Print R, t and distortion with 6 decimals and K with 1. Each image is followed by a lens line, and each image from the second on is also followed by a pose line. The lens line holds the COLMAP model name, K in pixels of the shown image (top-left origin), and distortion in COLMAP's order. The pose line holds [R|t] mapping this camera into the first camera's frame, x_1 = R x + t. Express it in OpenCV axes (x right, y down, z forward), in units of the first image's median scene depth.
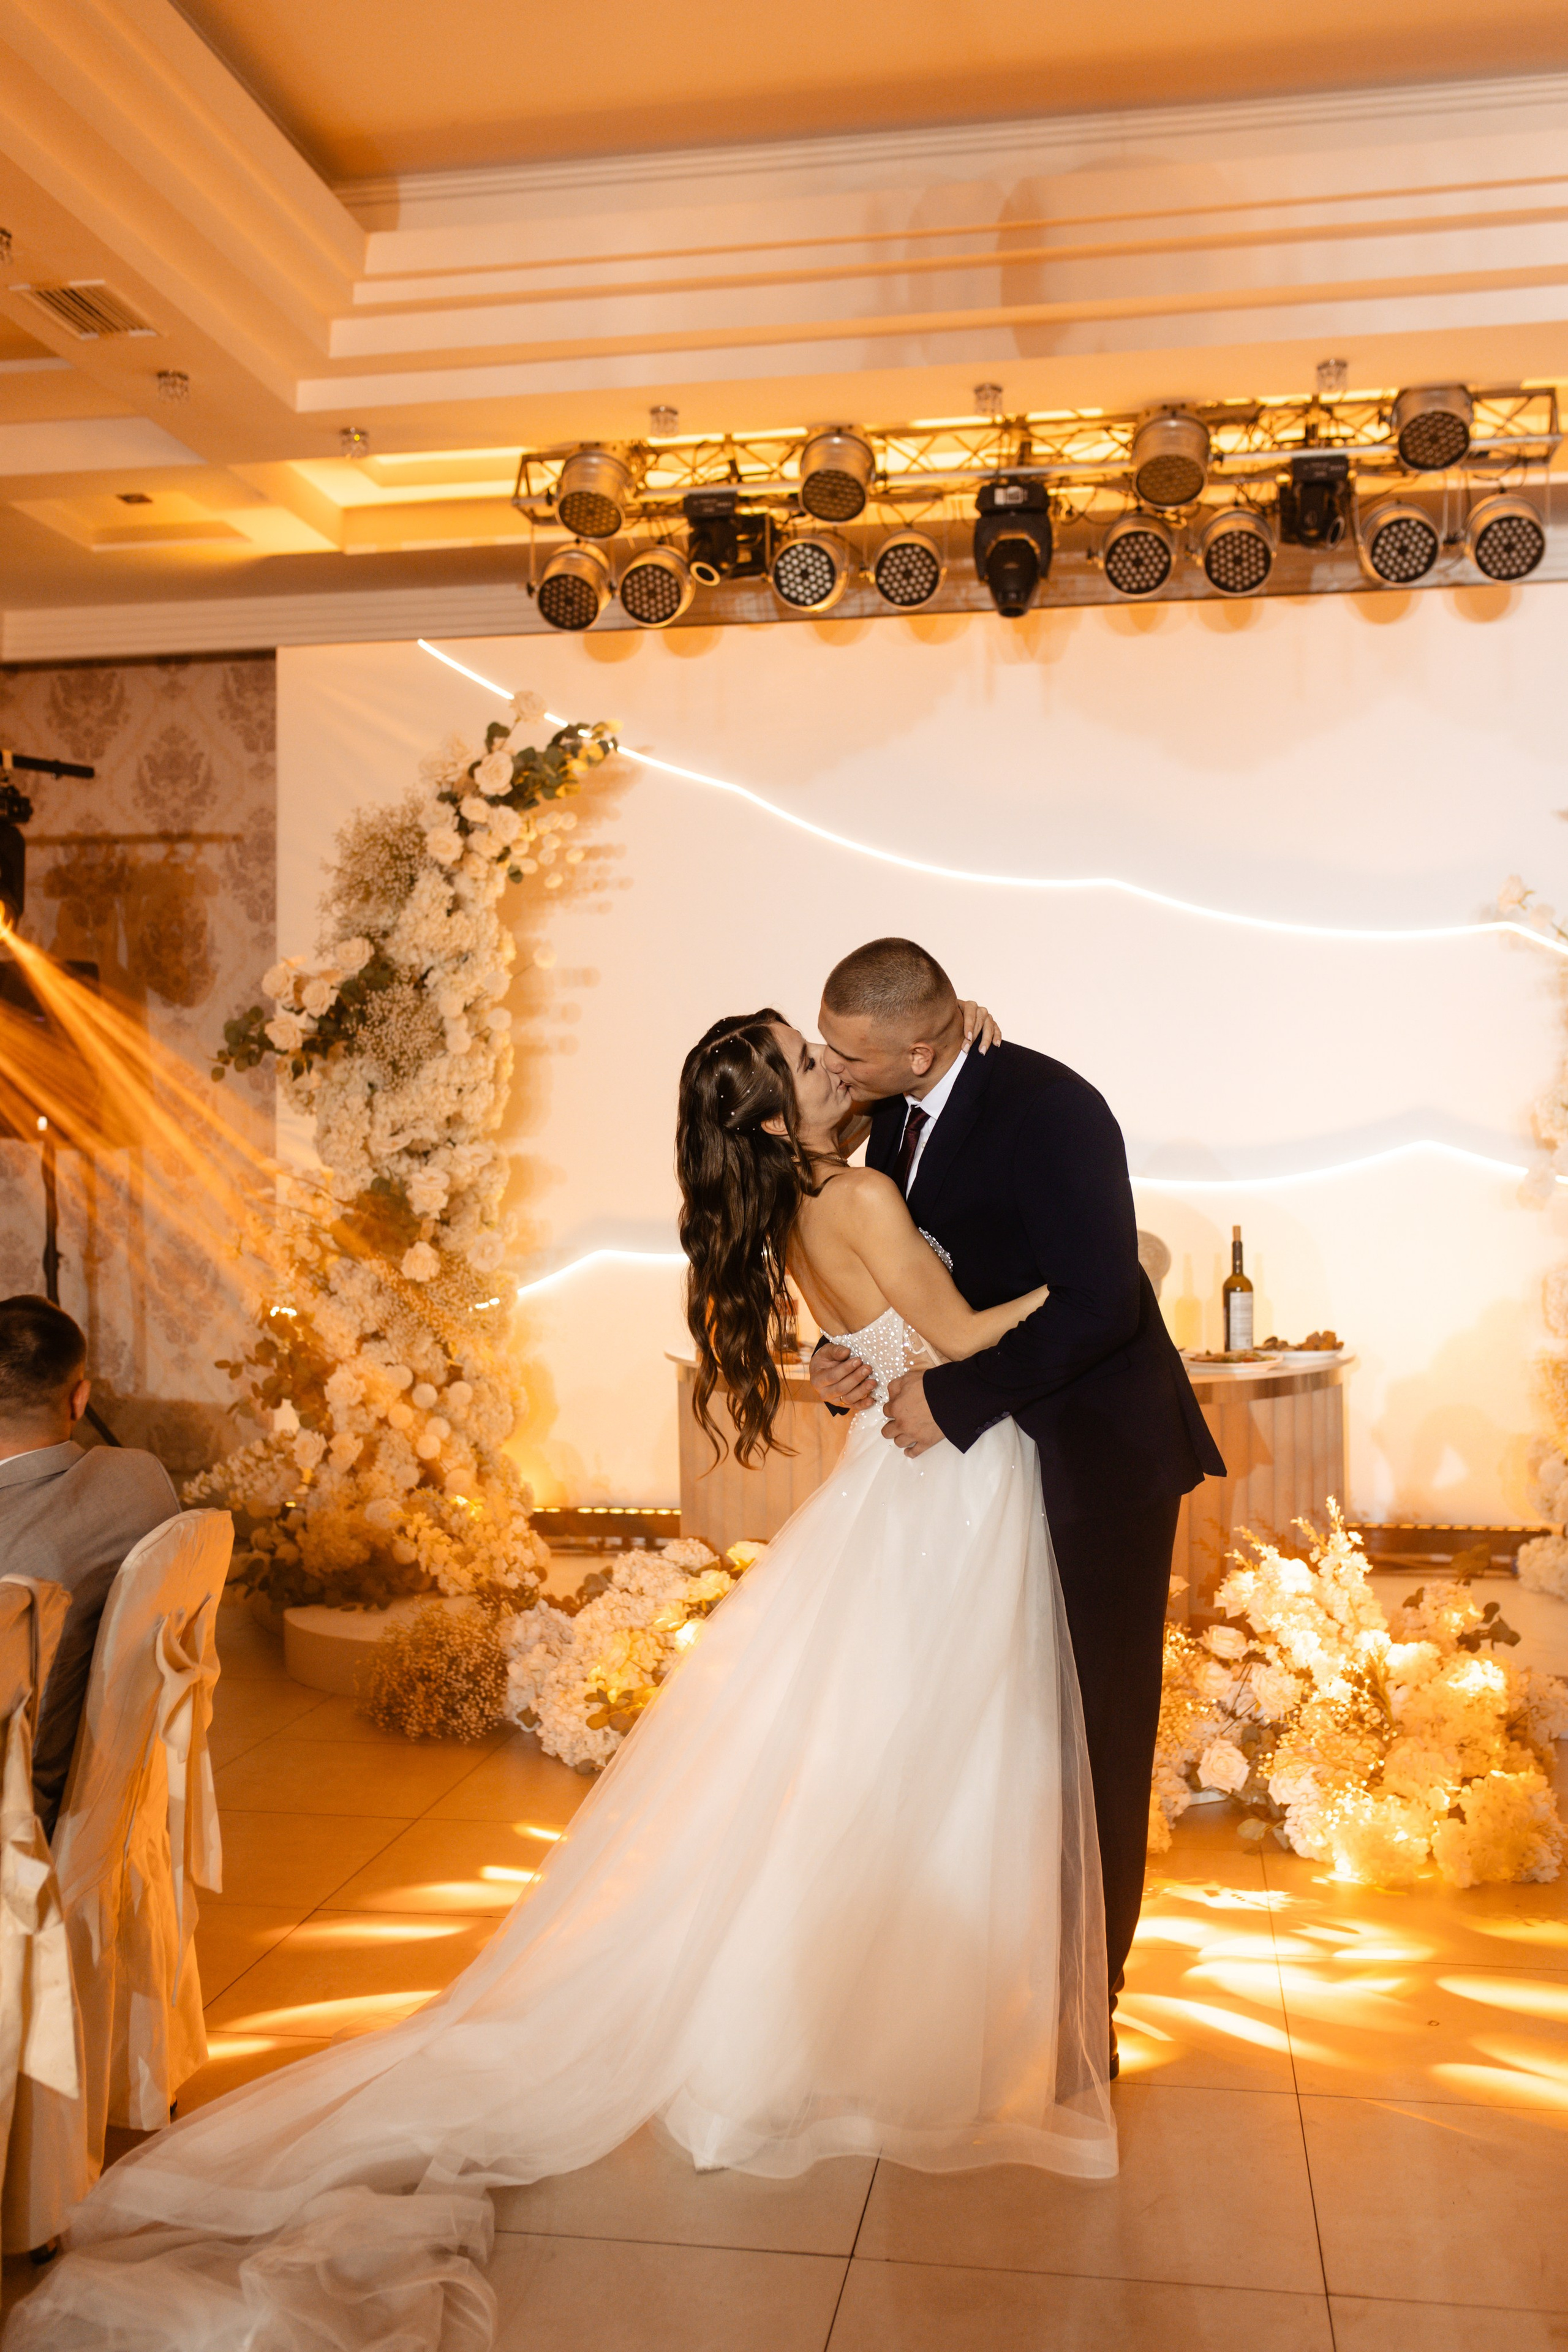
lens RADIAL K [[2243.1, 0, 784.0], [0, 2243.1, 1176.0], [0, 0, 1]] dist [-0.004256, 0.011576]
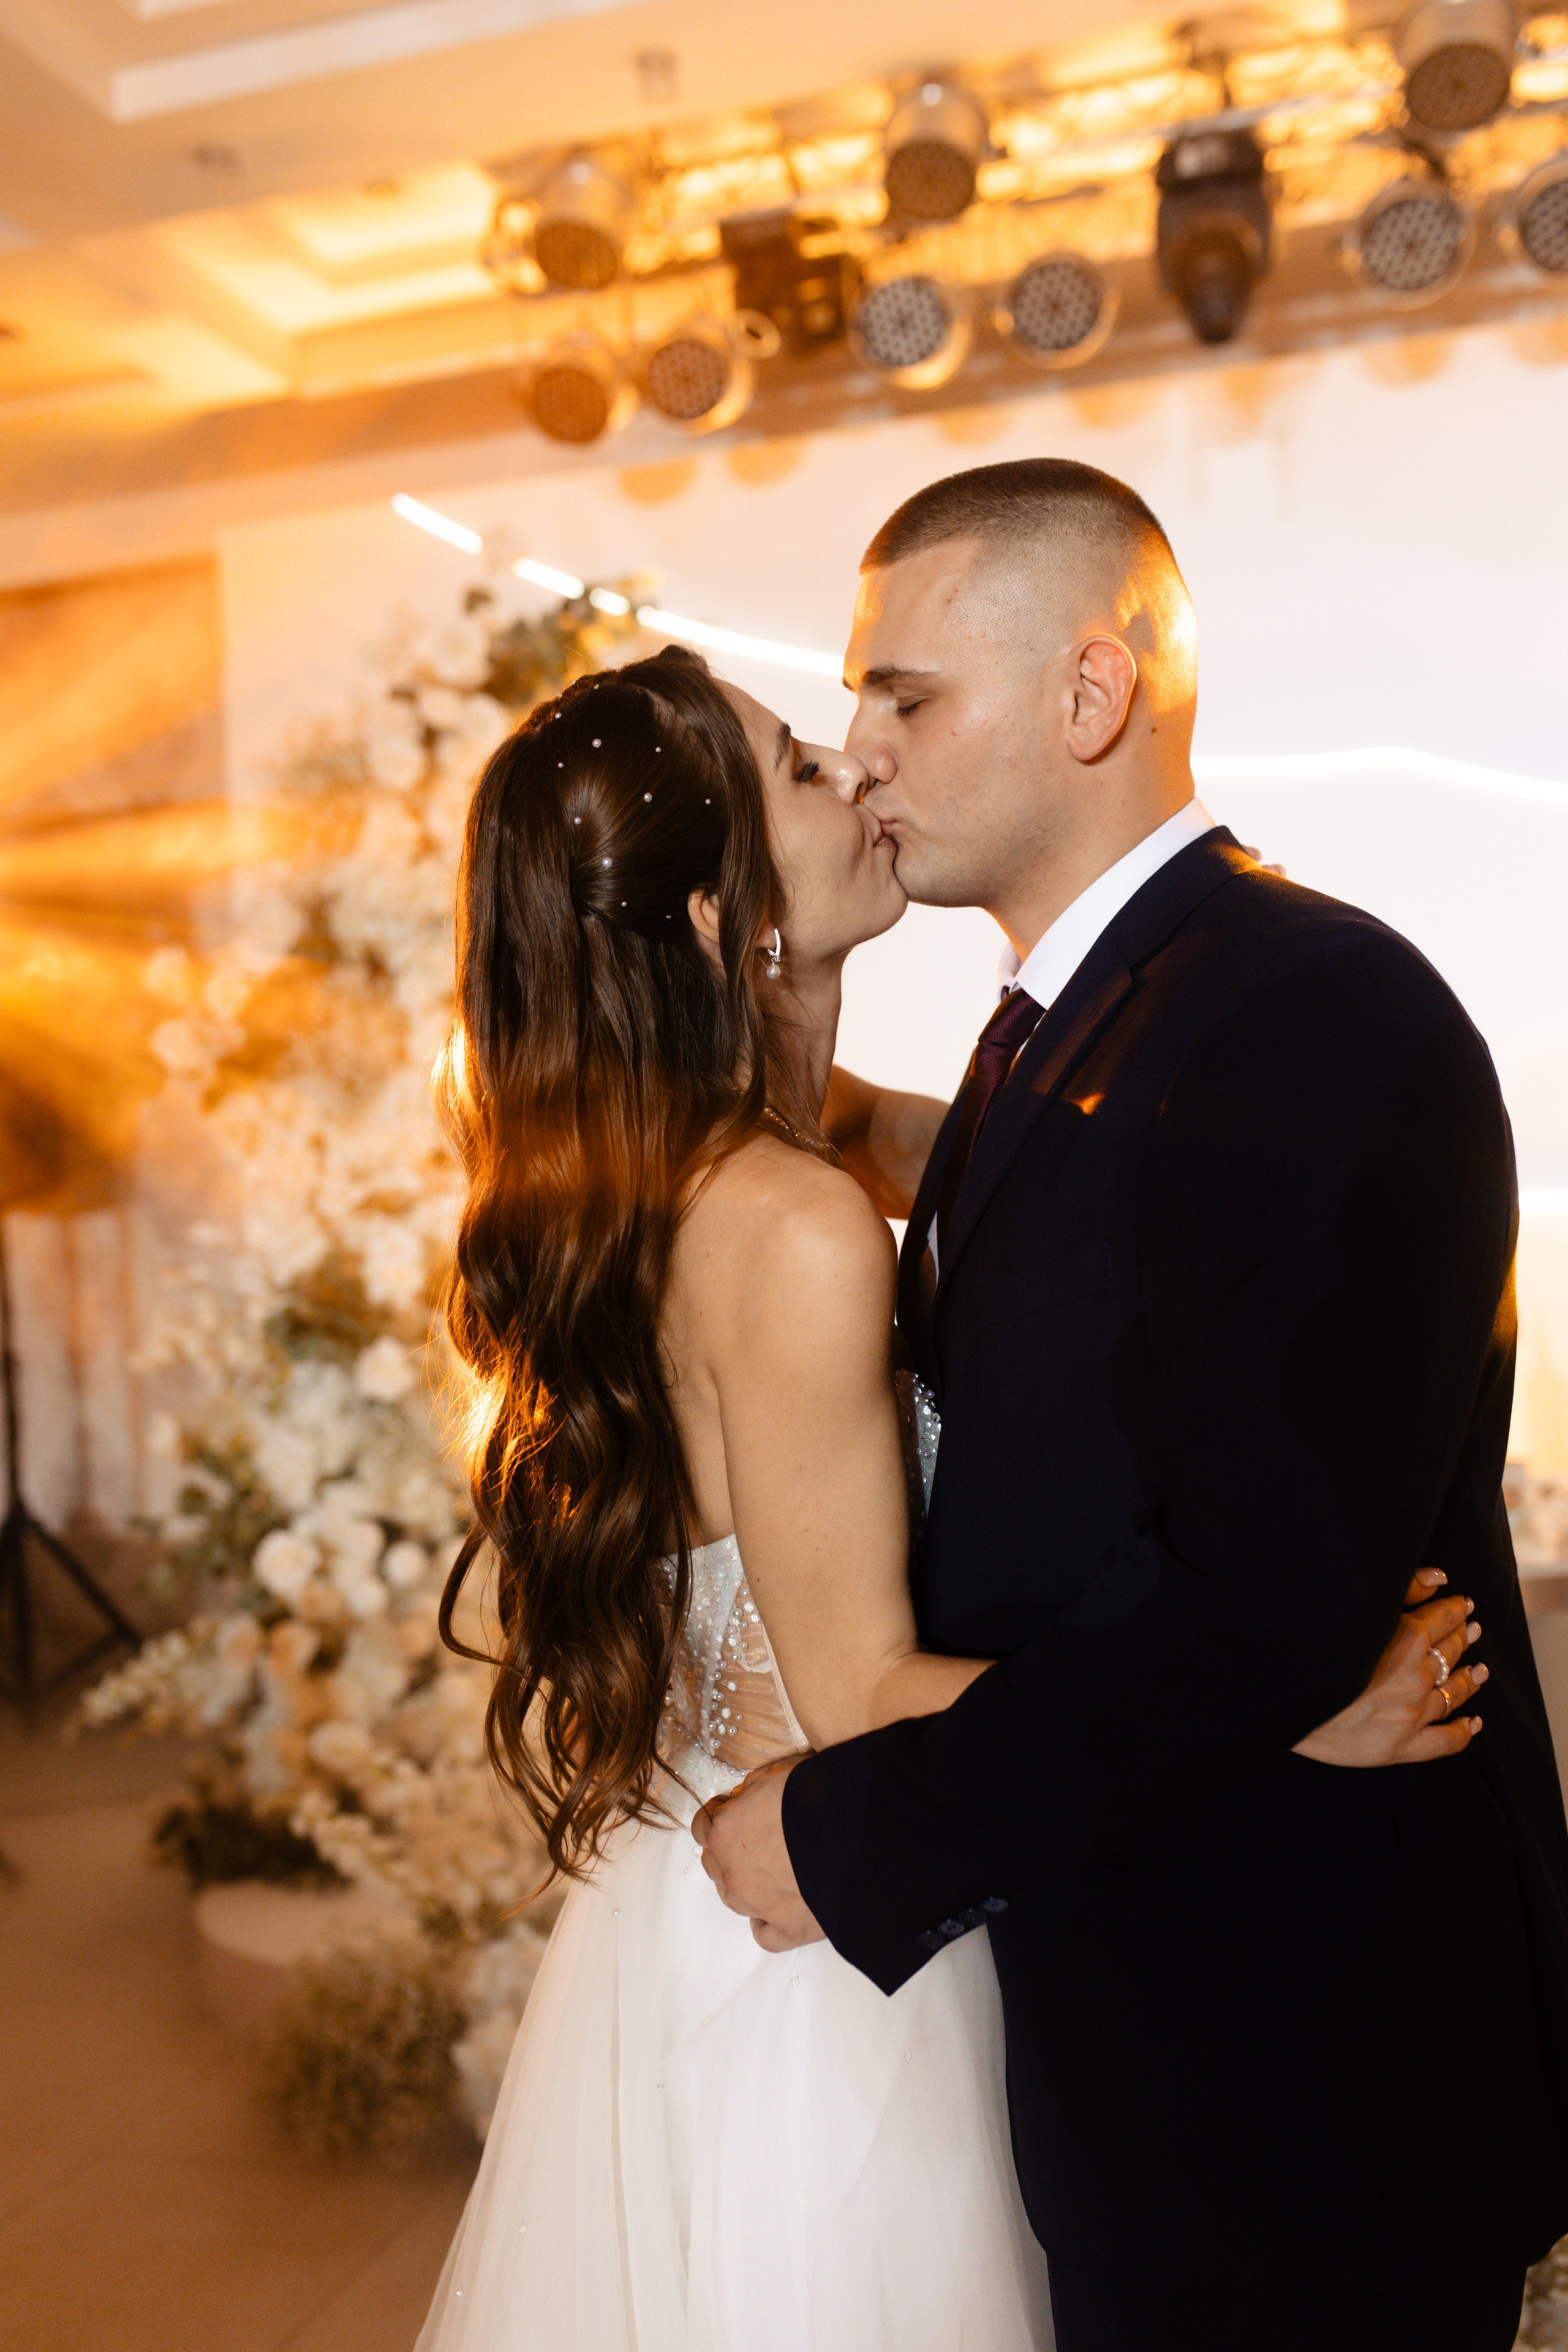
lens RADIAL K [[2243.1, 0, 784.0], [0, 2243.1, 1176.0], [0, 0, 1]] dist [-0.004256, 0.011576]
pose [[0.991435, -0.045190, -0.122536, 0.044717], [0.045181, 0.998975, -0.002851, -0.013135], [0.122539, -0.002709, 0.992460, 0.326946]]
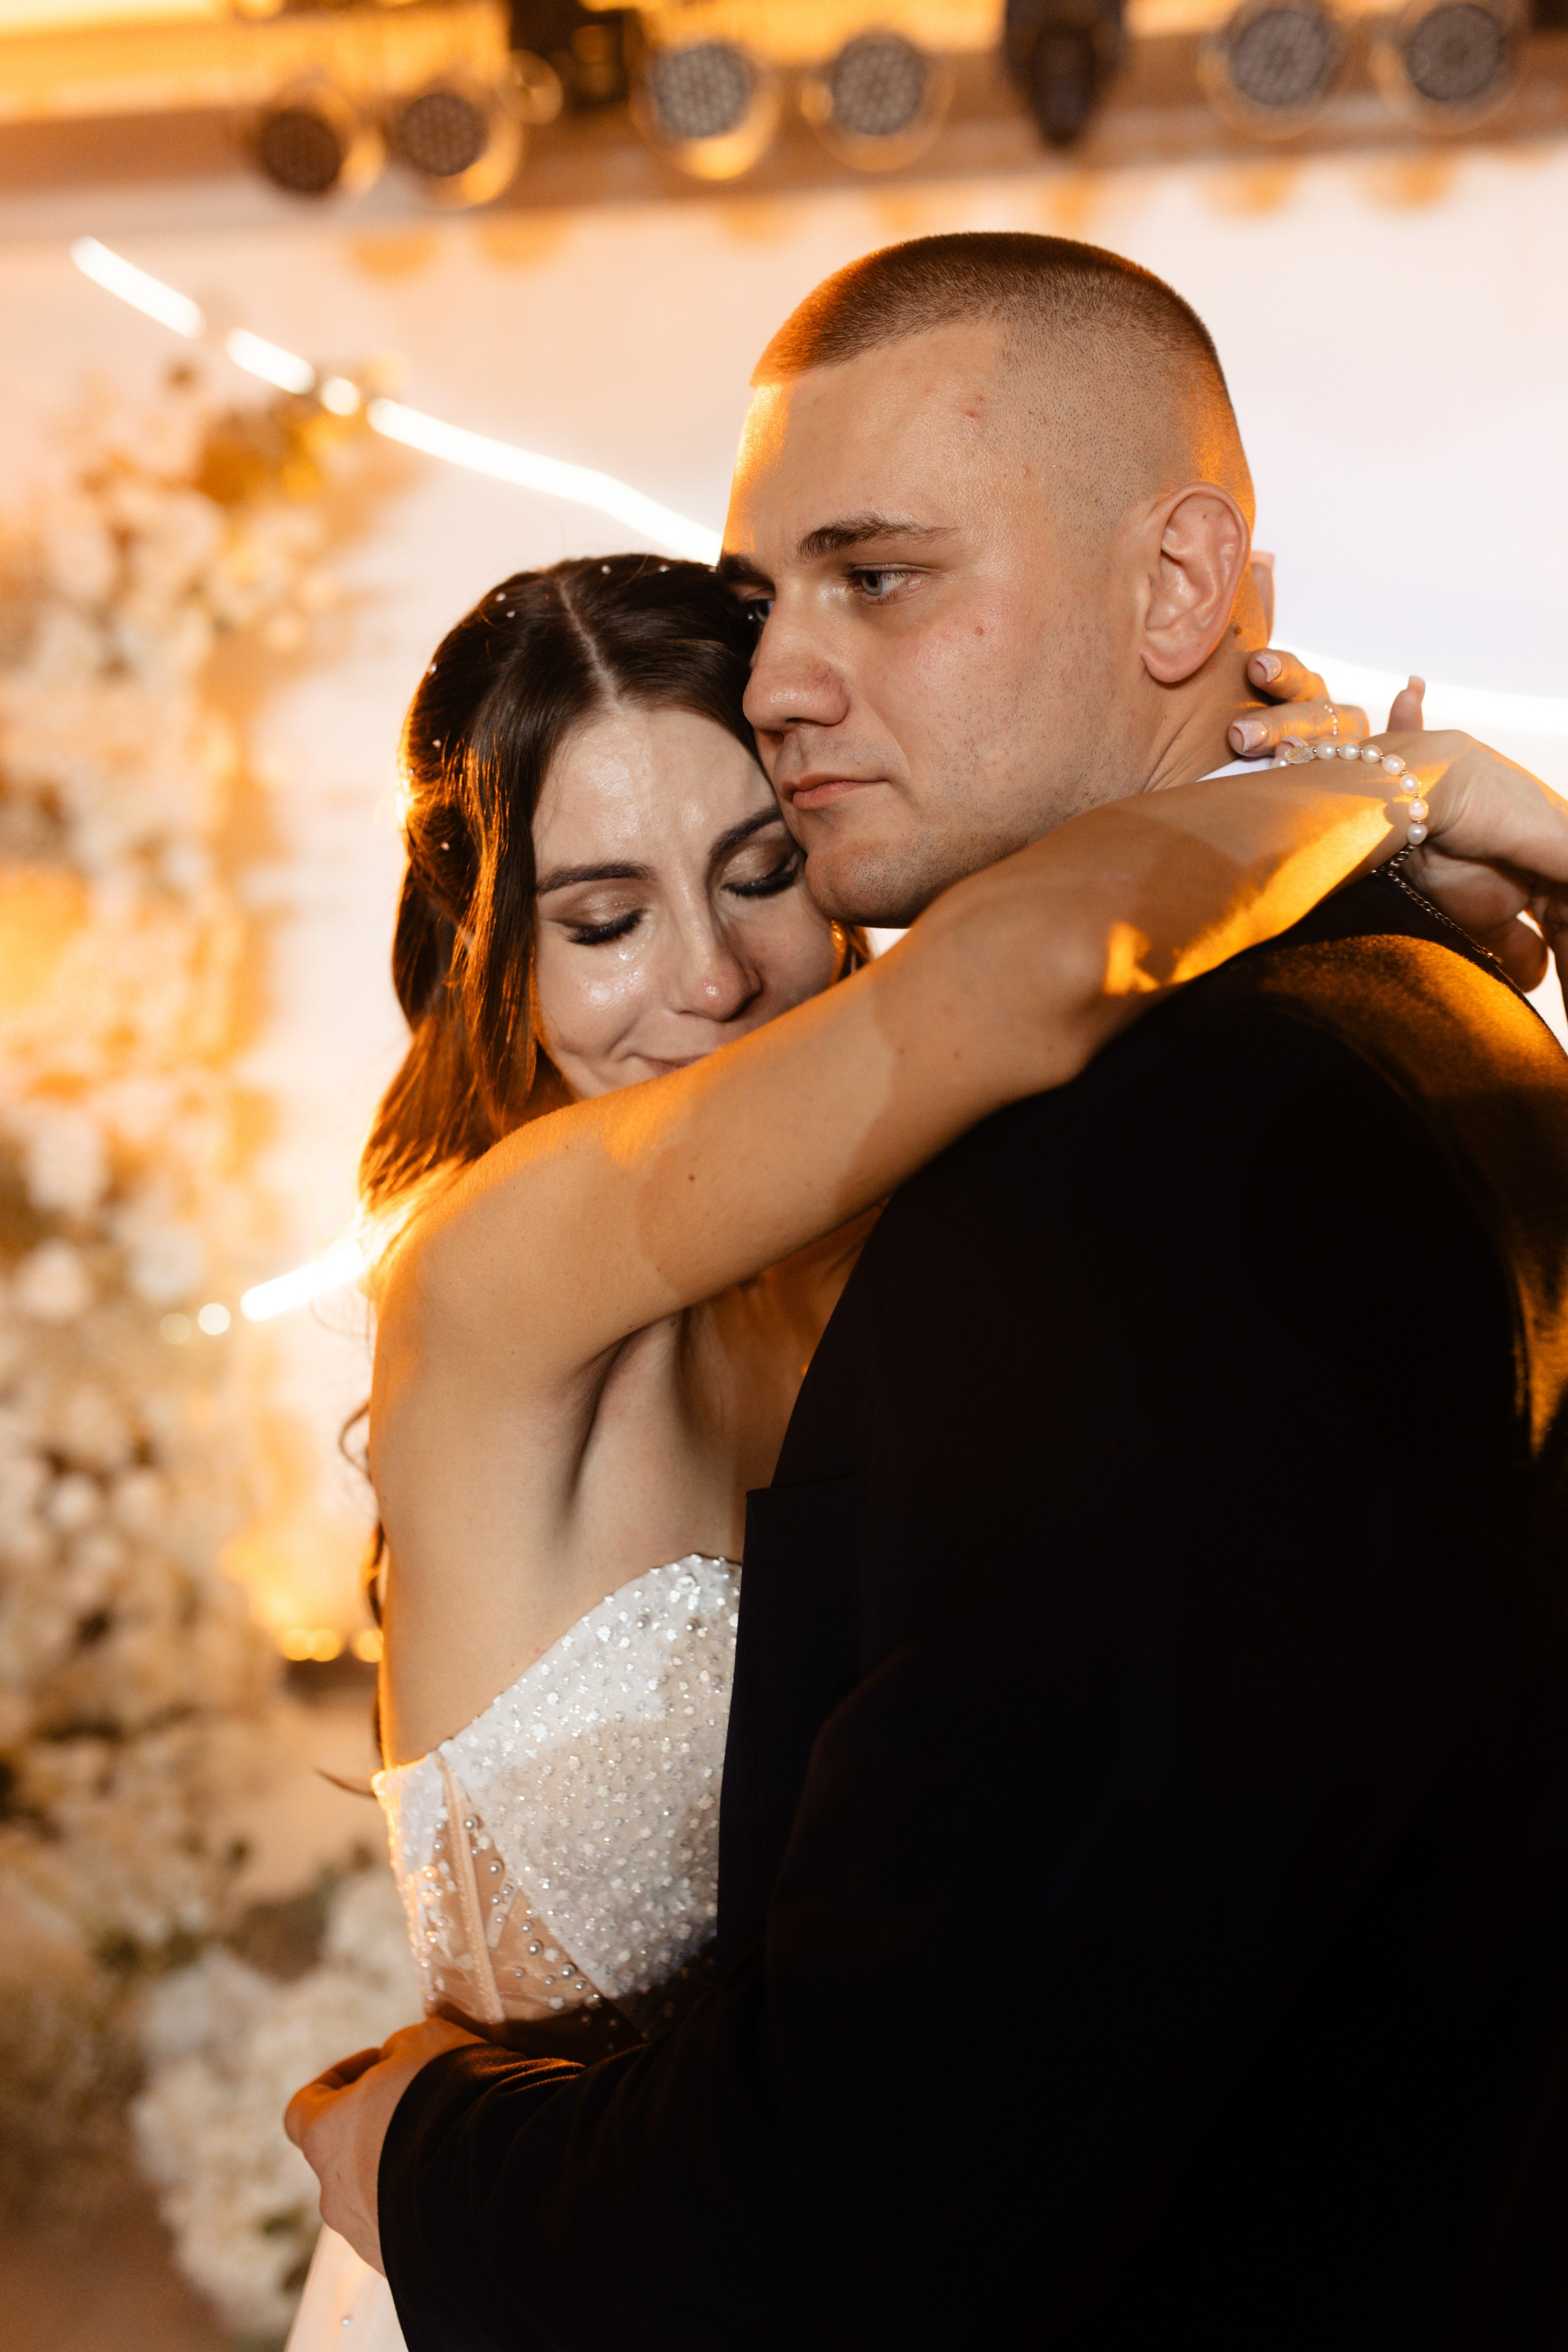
lens RADIAL K [[2218.4, 0, 862.7], [0, 2218.4, 1172.3], [0, 0, 1]] dist [0.008640, -0.063128]
pose [[0.998885, -0.009239, 0.046294, 0.021849], [0.005745, 0.997164, 0.075041, -0.032566], [-0.046856, -0.074691, 0.996105, 0.404914]]
